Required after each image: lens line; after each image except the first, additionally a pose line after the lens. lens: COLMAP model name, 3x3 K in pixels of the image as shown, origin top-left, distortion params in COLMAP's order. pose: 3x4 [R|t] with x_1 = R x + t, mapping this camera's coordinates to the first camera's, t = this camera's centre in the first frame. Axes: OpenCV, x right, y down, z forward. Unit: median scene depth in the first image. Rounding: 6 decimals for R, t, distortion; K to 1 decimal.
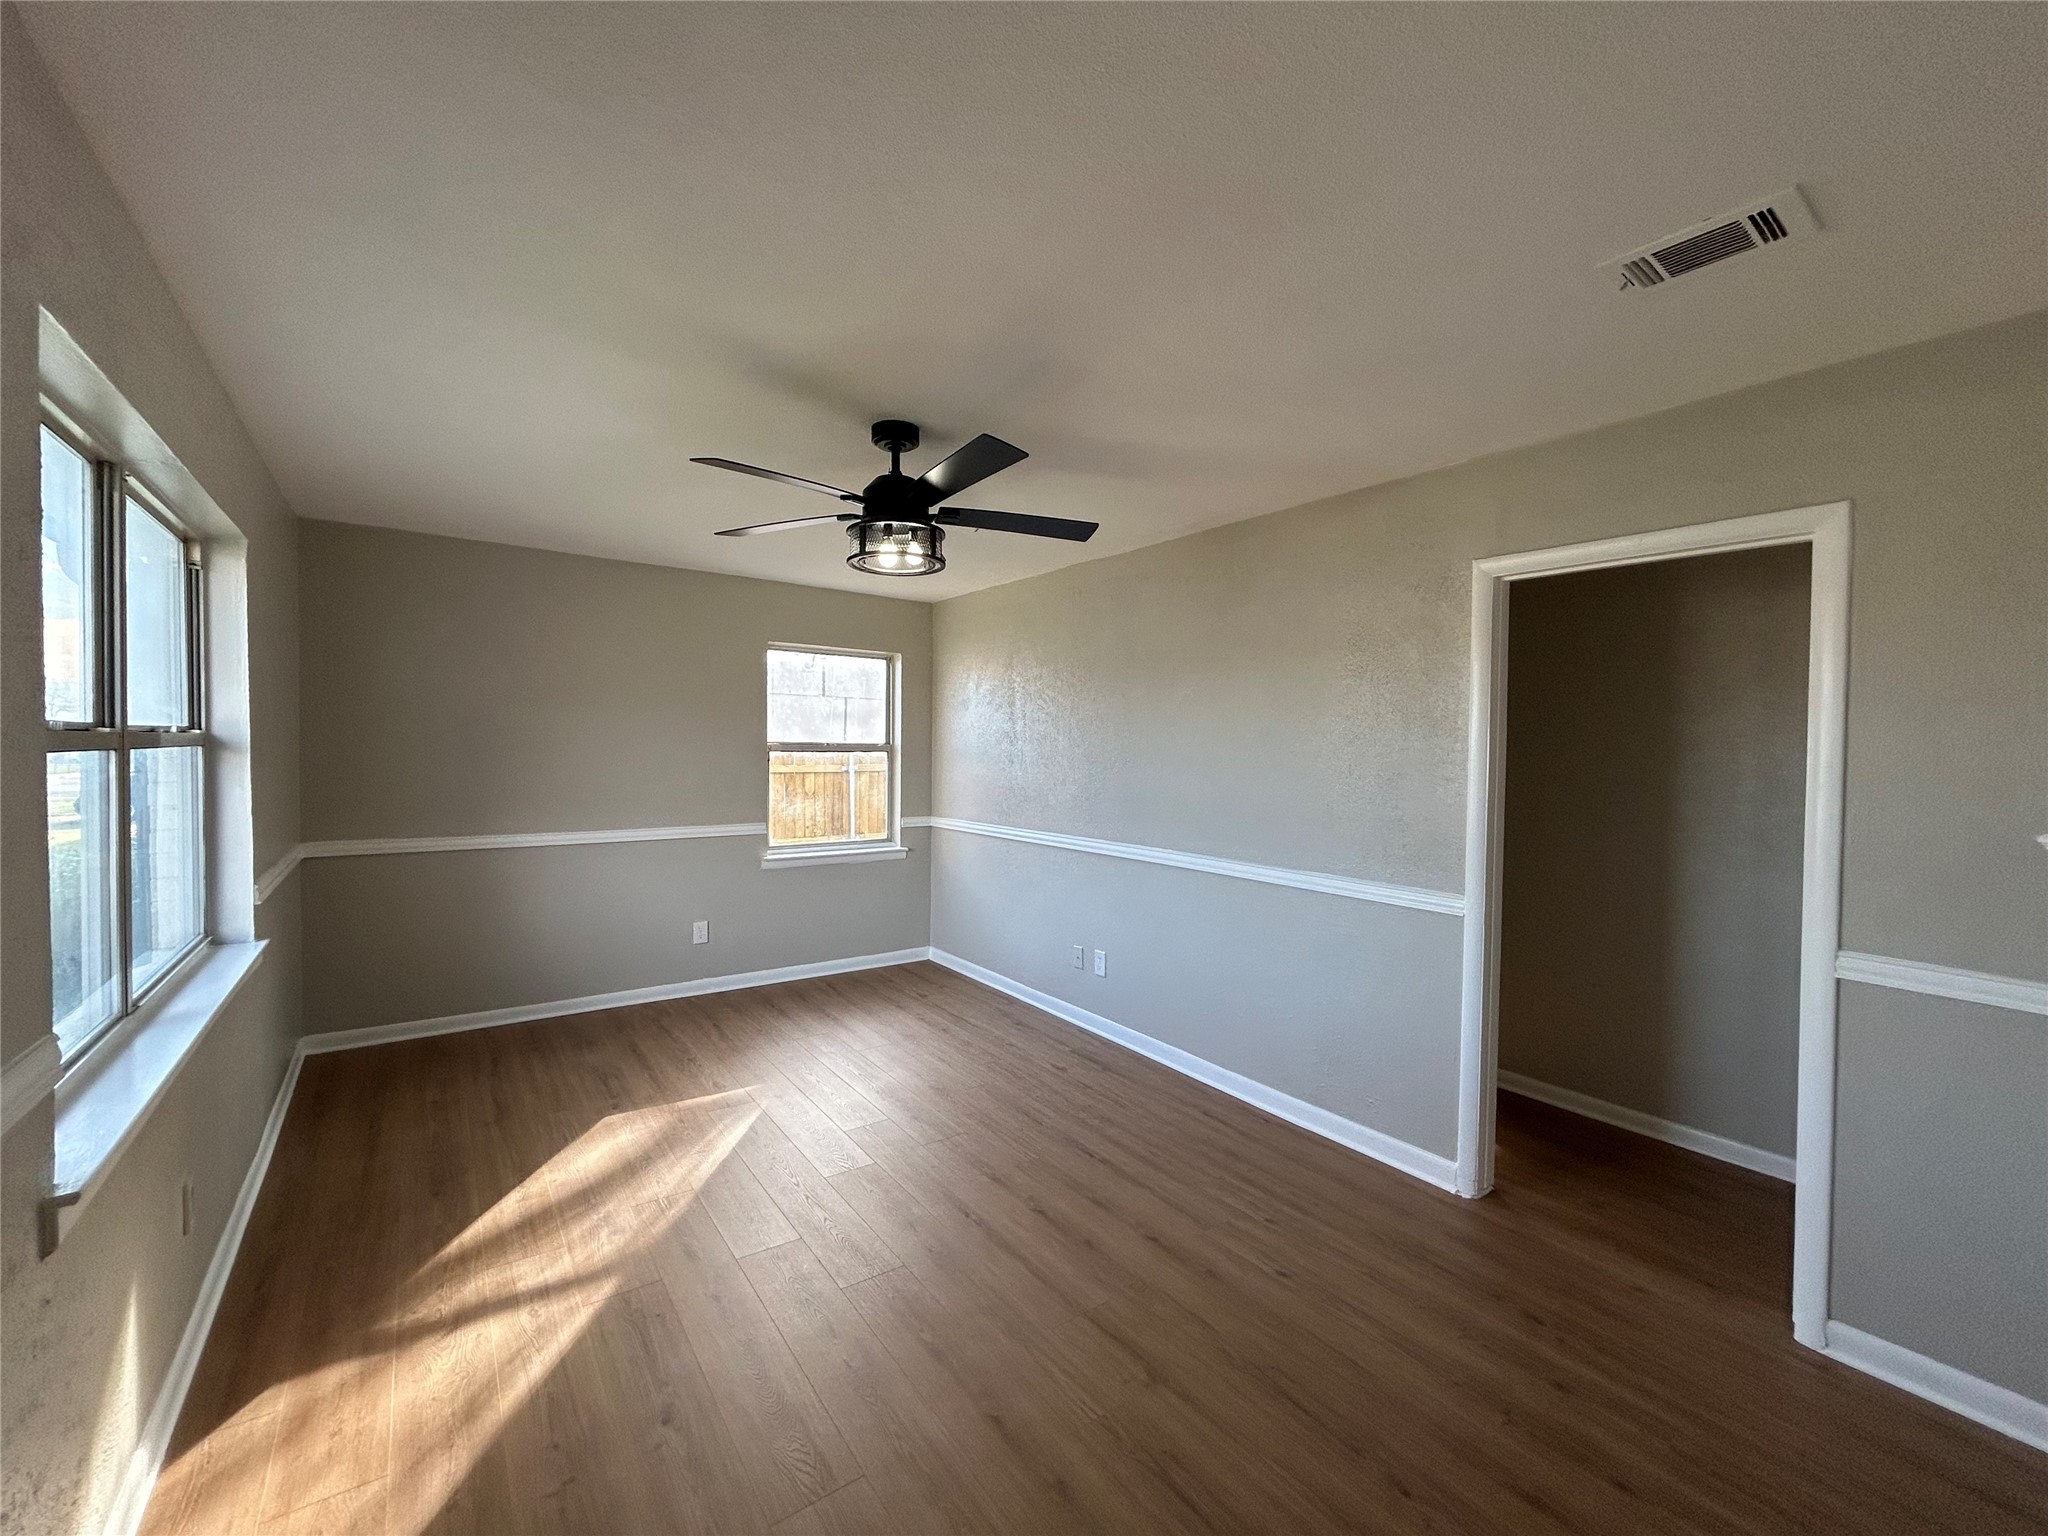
lens RADIAL K [[823.2, 0, 1022.1], [0, 823.2, 764.3], [0, 0, 1]] dist [0.000943, 0.000069]
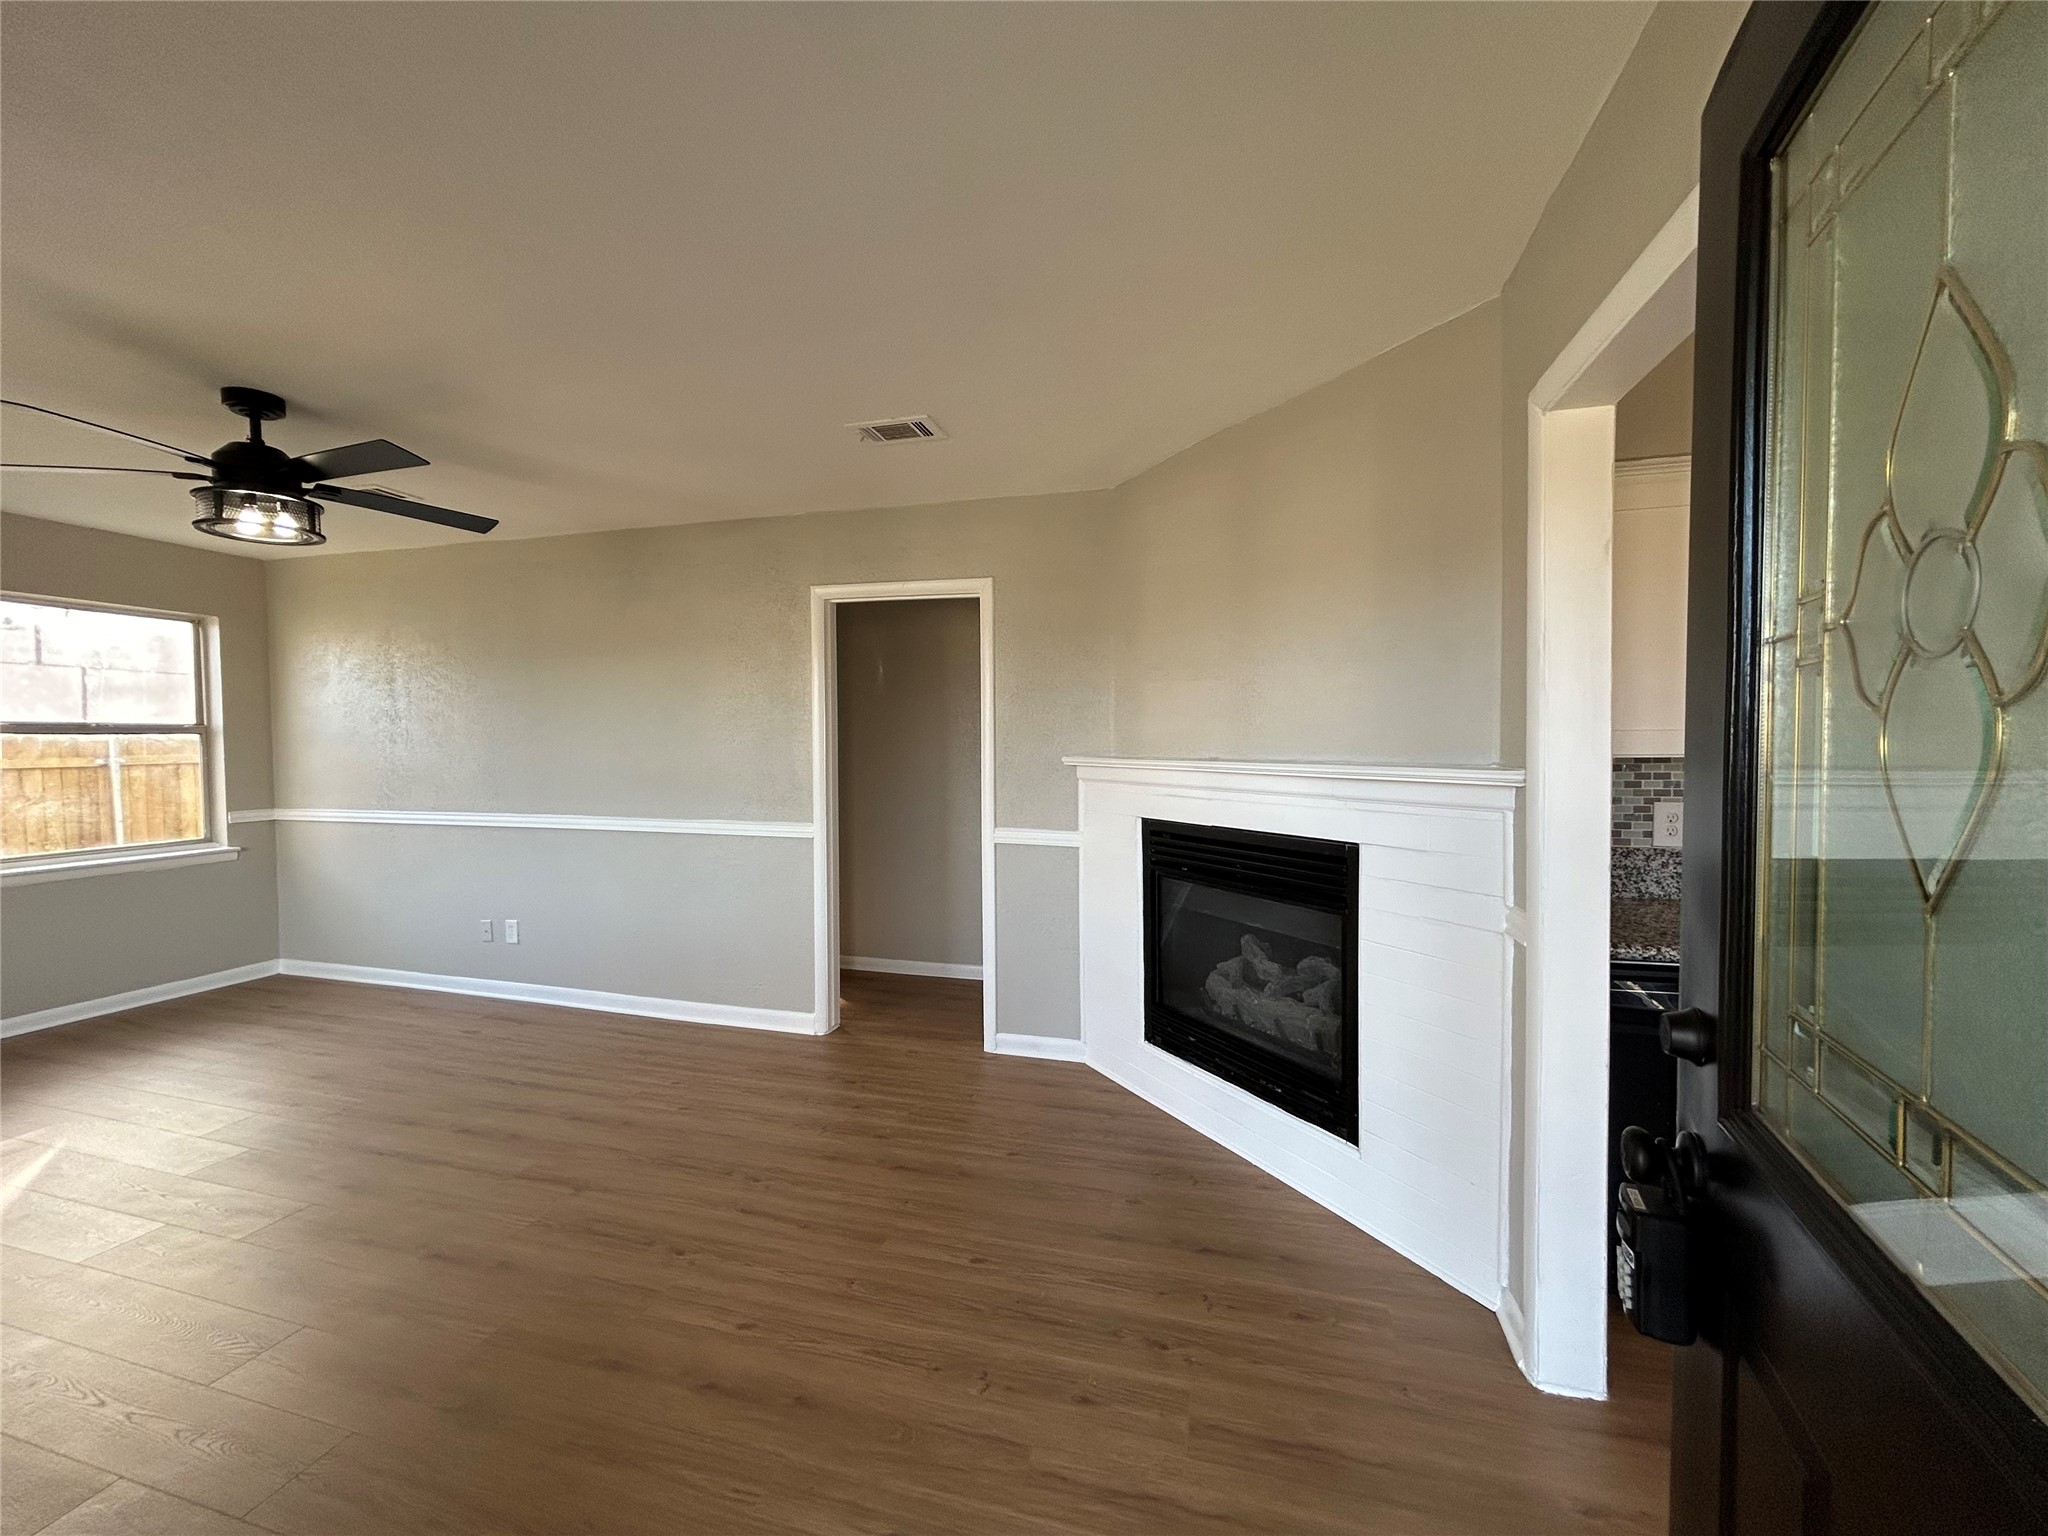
lens RADIAL K [[824.6, 0, 1022.4], [0, 824.6, 764.8], [0, 0, 1]] dist [0.000796, 0.000544]
pose [[0.787536, -0.034232, 0.615318, -0.041113], [0.025584, 0.999411, 0.022855, 0.030418], [-0.615738, -0.002257, 0.787948, -0.285265]]
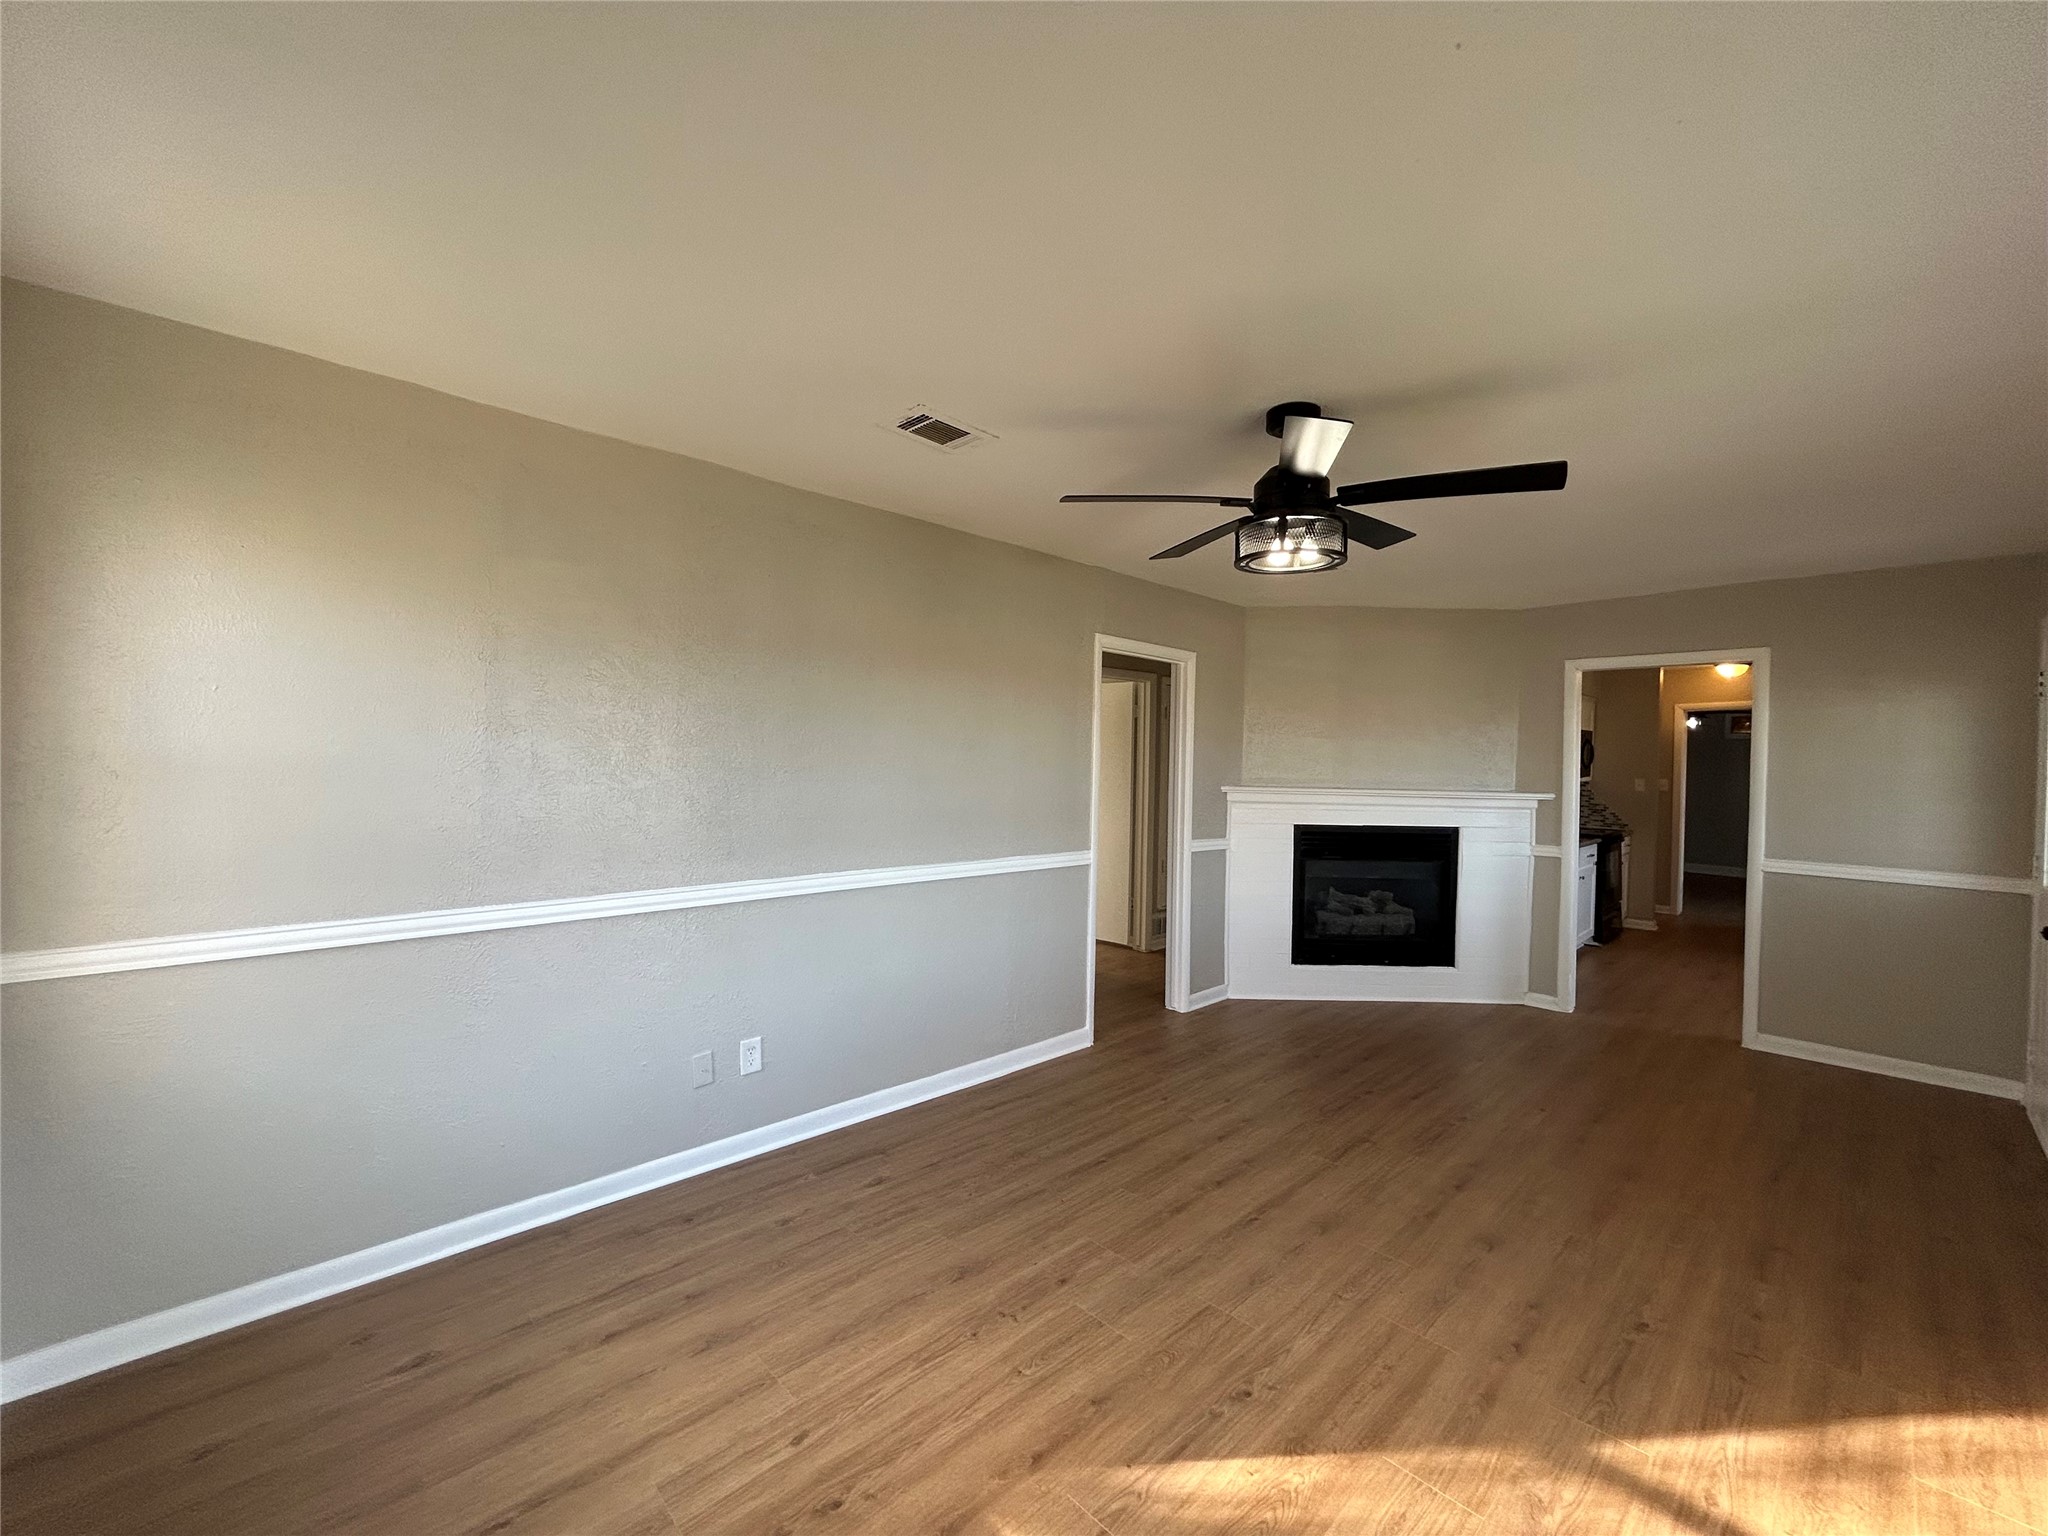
lens RADIAL K [[823.2, 0, 1022.1], [0, 823.2, 764.3], [0, 0, 1]] dist [0.000943, 0.000069]
pose [[-0.130069, -0.025924, 0.991166, -0.810609], [-0.004867, 0.999663, 0.025508, -0.032809], [-0.991493, -0.001506, -0.130151, 1.120573]]
